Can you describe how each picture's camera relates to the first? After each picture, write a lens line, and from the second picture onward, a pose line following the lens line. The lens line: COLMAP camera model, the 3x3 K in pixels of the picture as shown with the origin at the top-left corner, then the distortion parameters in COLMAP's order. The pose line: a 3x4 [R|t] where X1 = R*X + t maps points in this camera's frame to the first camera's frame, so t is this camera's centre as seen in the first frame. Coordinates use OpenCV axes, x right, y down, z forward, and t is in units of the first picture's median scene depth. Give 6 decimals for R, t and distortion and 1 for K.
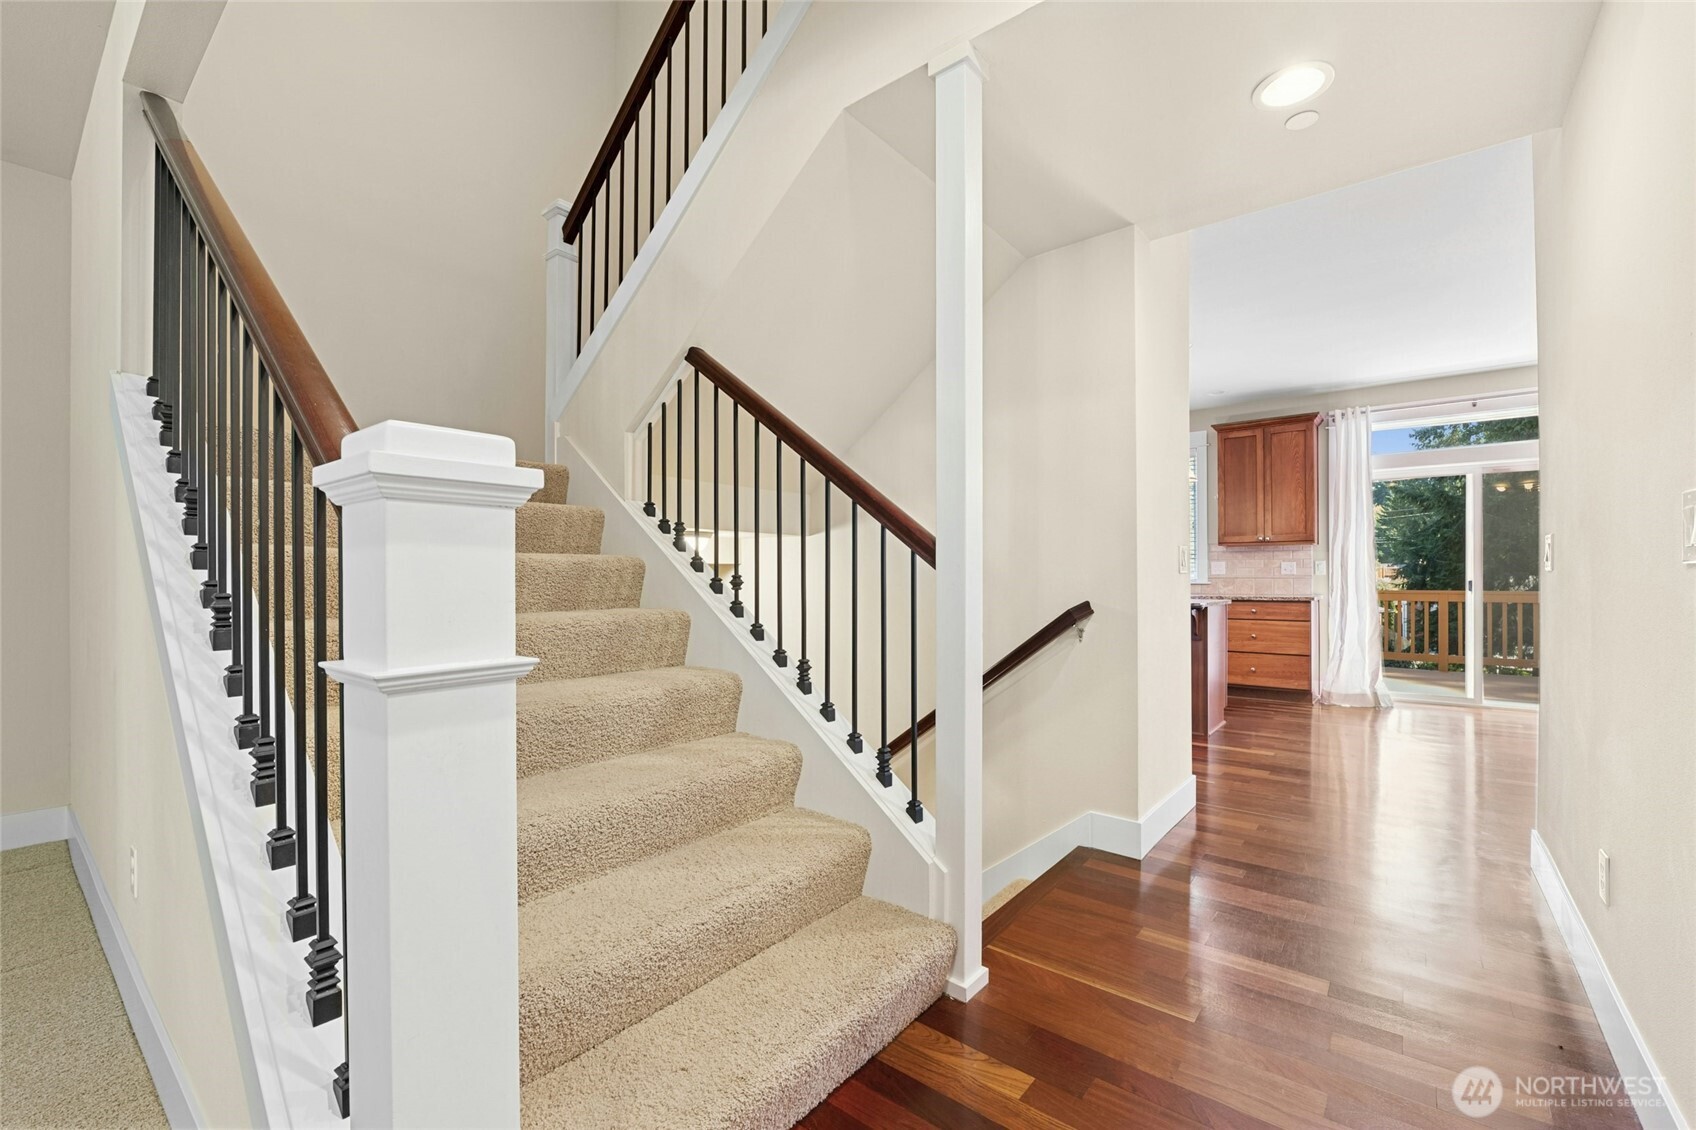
lens RADIAL K [[705.2, 0, 844.2], [0, 705.2, 571.9], [0, 0, 1]] dist [-0.012174, -0.000097]
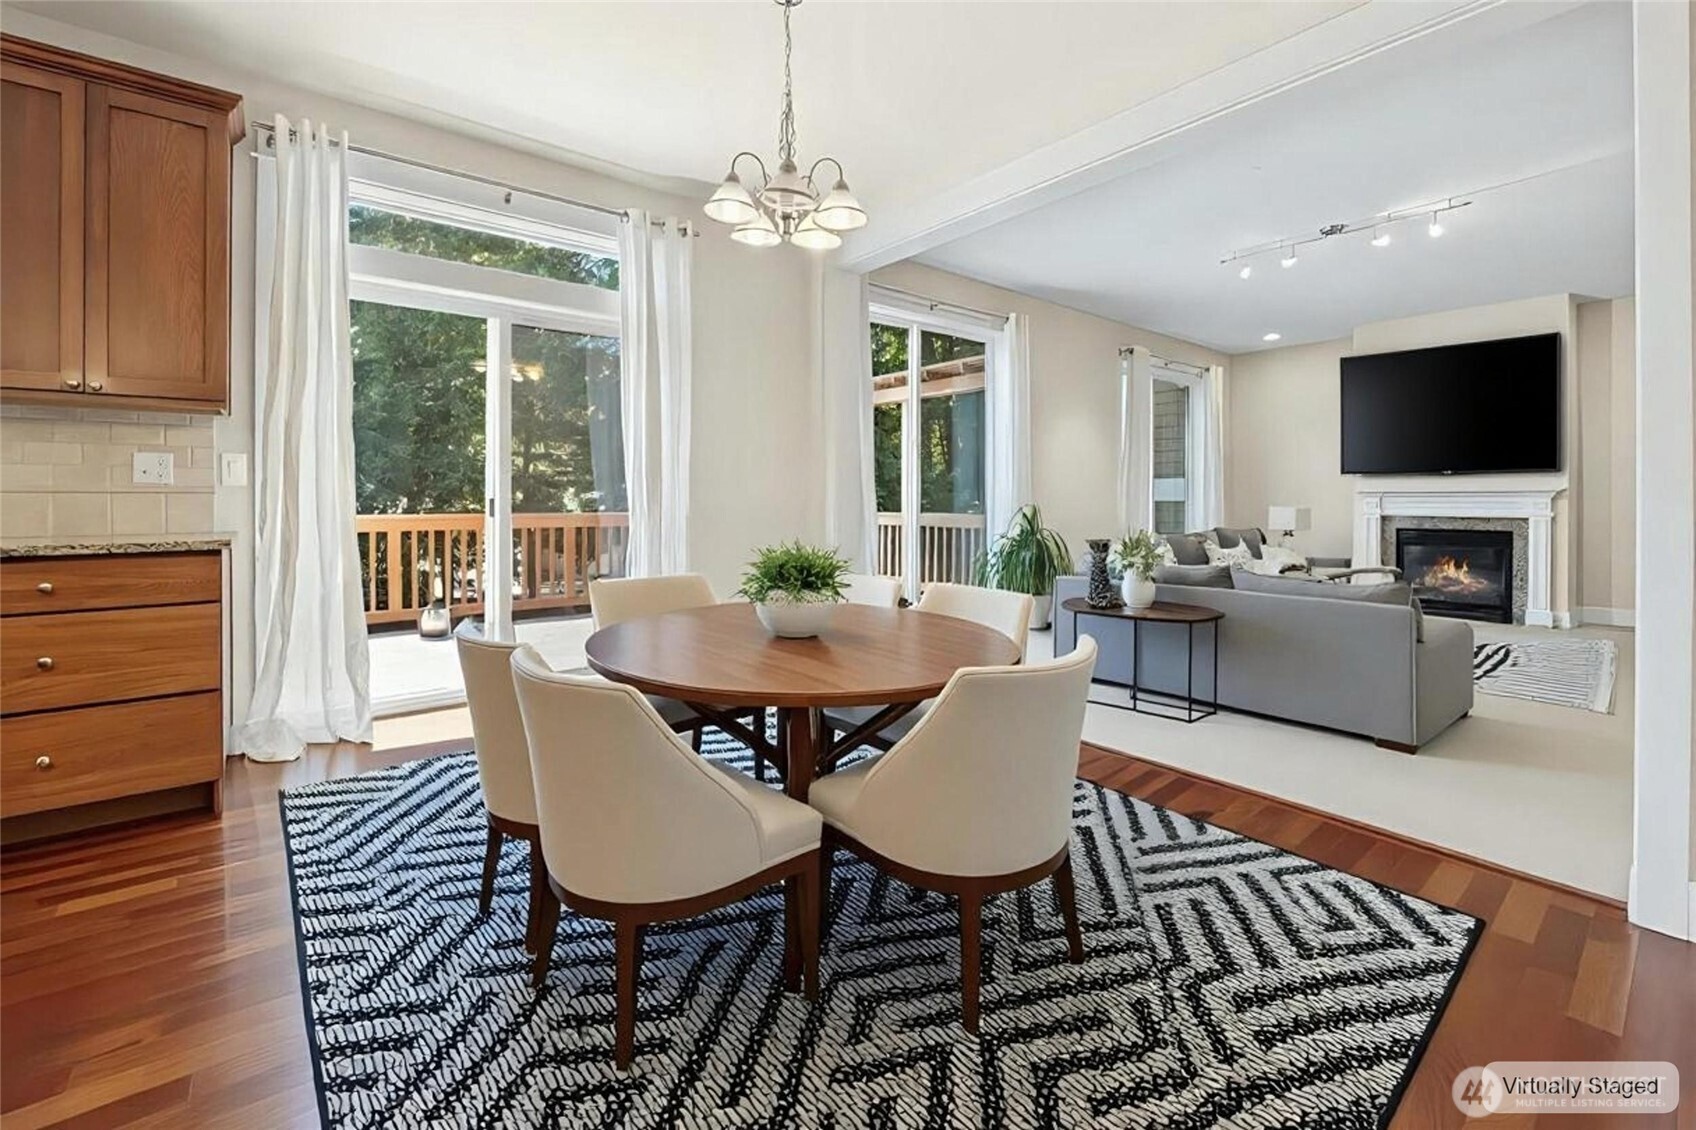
lens RADIAL K [[705.2, 0, 758.2], [0, 705.2, 507.9], [0, 0, 1]] dist [-0.012174, -0.000097]
pose [[0.258375, -0.002566, 0.966041, 0.349123], [-0.008219, 0.999954, 0.004854, 0.013021], [-0.966010, -0.009194, 0.258343, 0.584335]]
